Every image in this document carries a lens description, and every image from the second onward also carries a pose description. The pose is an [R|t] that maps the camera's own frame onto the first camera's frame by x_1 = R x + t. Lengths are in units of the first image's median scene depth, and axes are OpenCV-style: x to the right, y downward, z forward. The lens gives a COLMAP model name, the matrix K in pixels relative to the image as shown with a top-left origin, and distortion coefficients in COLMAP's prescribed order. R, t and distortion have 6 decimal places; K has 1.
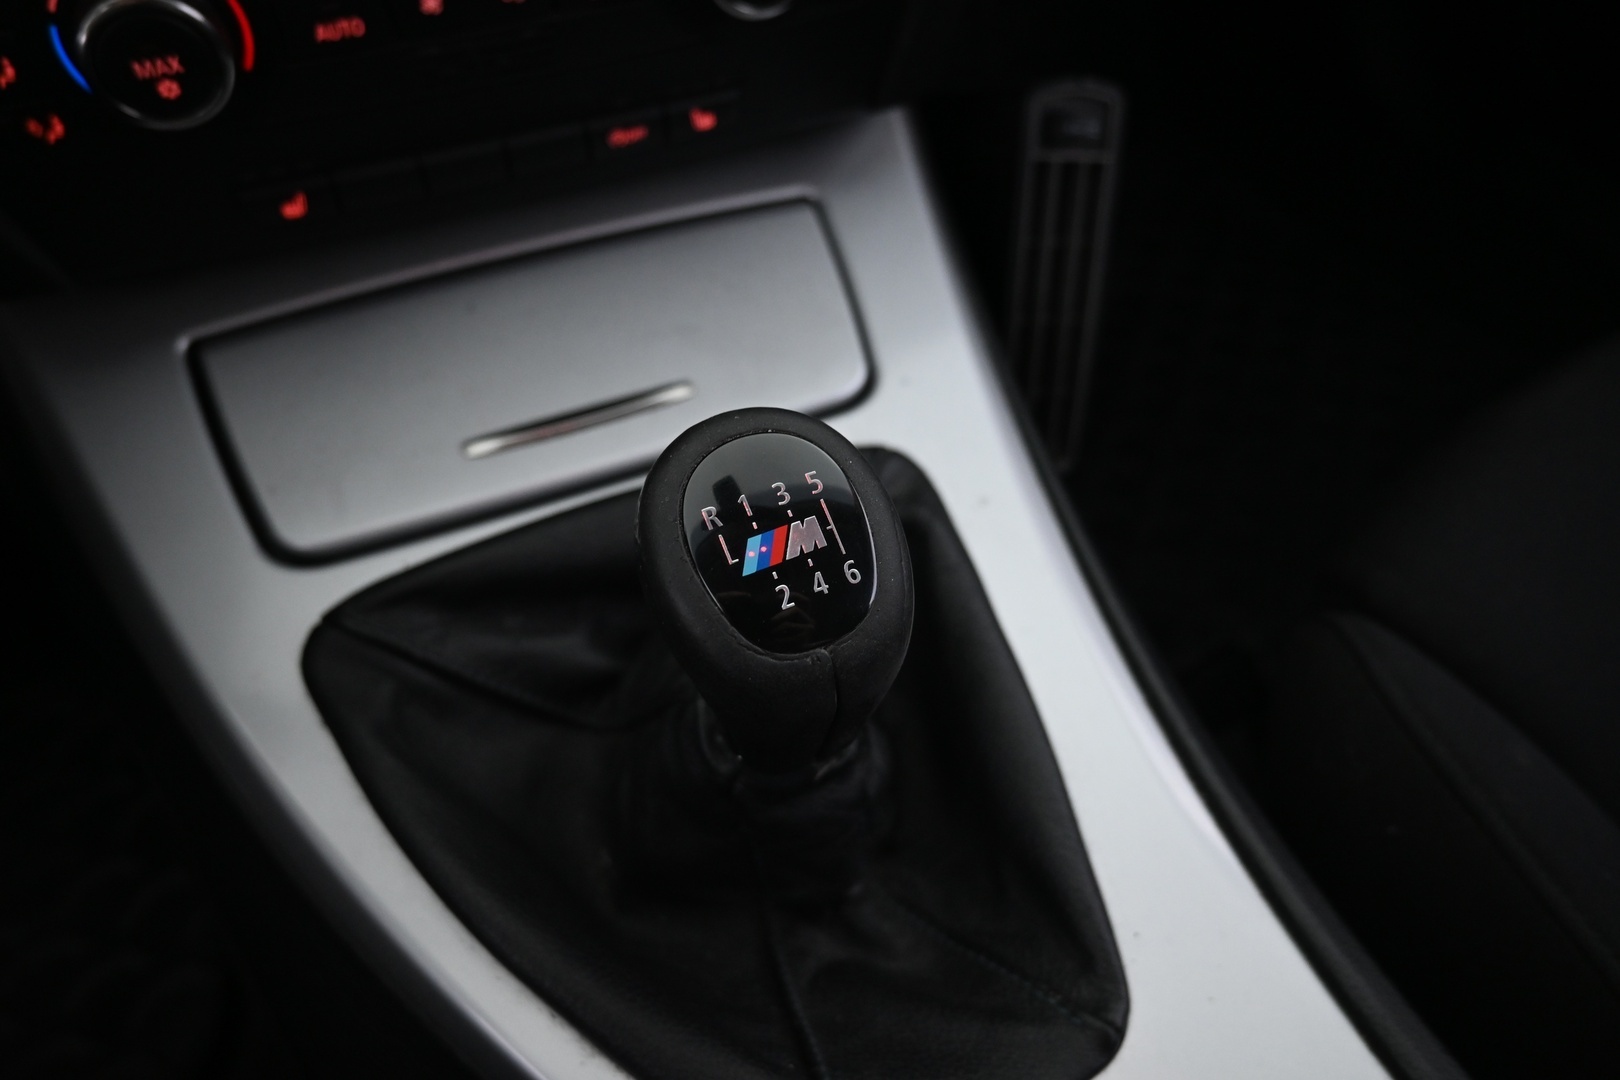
lens RADIAL K [[1137.2, 0, 806.8], [0, 1137.2, 544.5], [0, 0, 1]] dist [-0.002879, 0.000674]
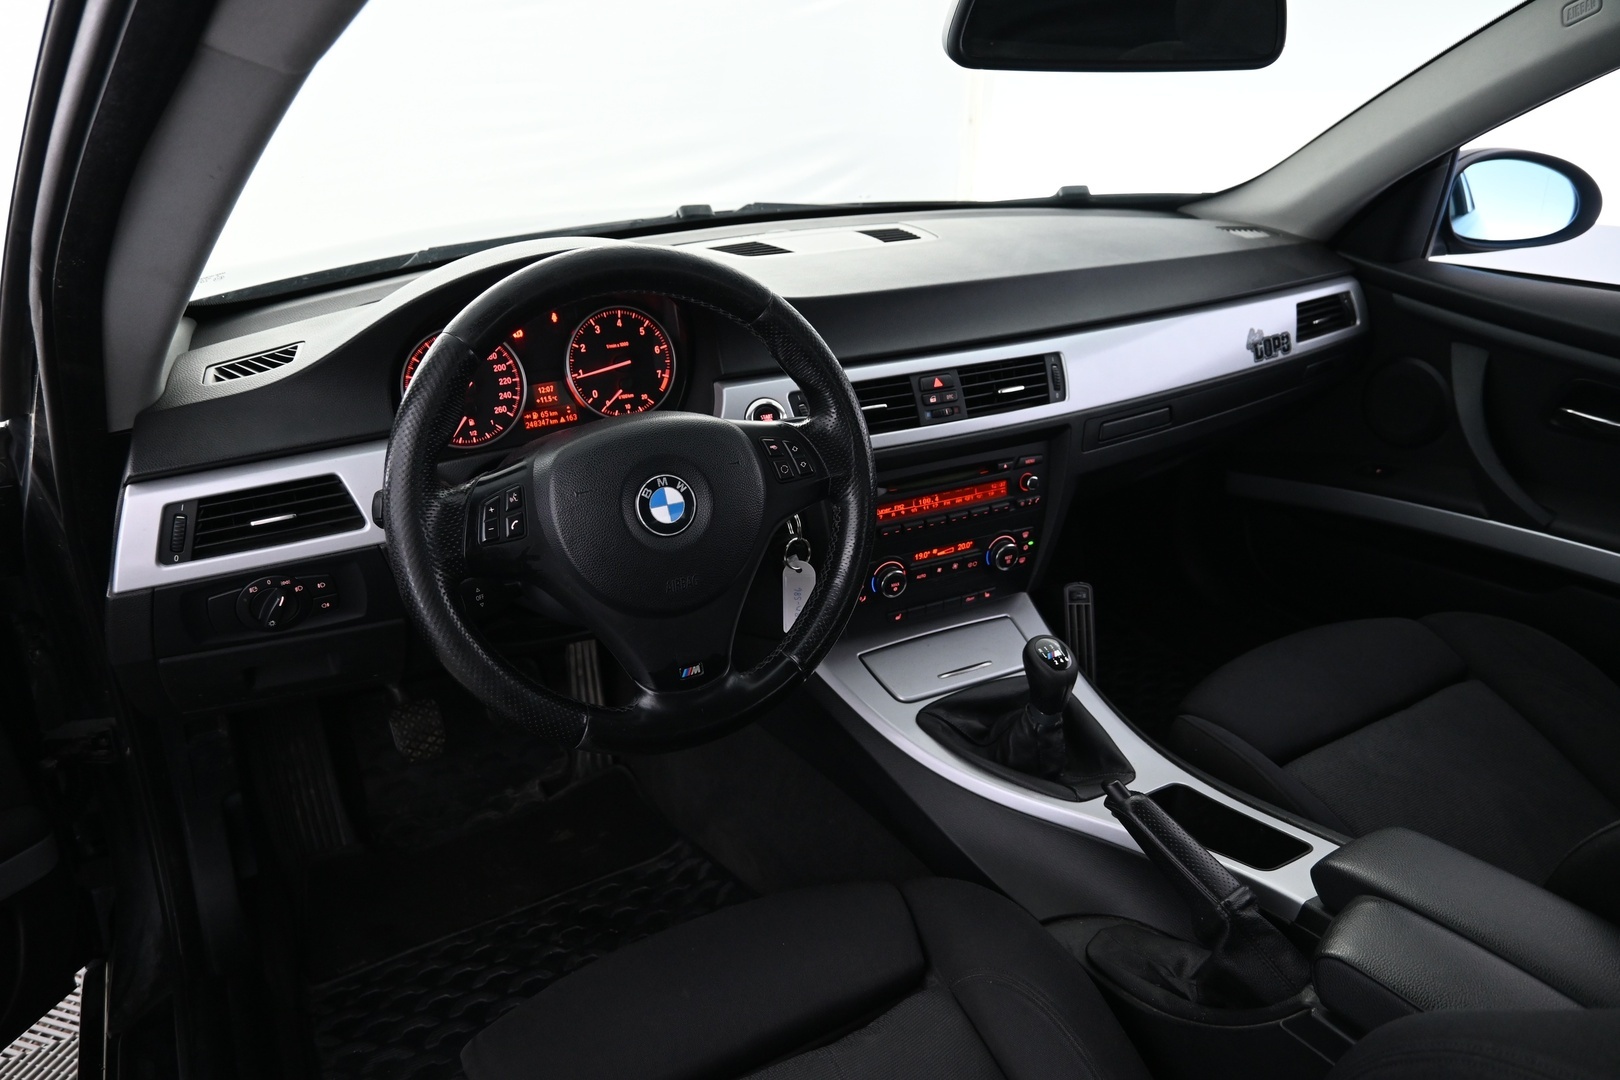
lens RADIAL K [[1137.2, 0, 806.1], [0, 1137.2, 537.6], [0, 0, 1]] dist [-0.002879, 0.000674]
pose [[0.997909, -0.043885, 0.047461, -0.895175], [0.060496, 0.892730, -0.446512, 1.159164], [-0.022775, 0.448450, 0.893518, -2.565287]]
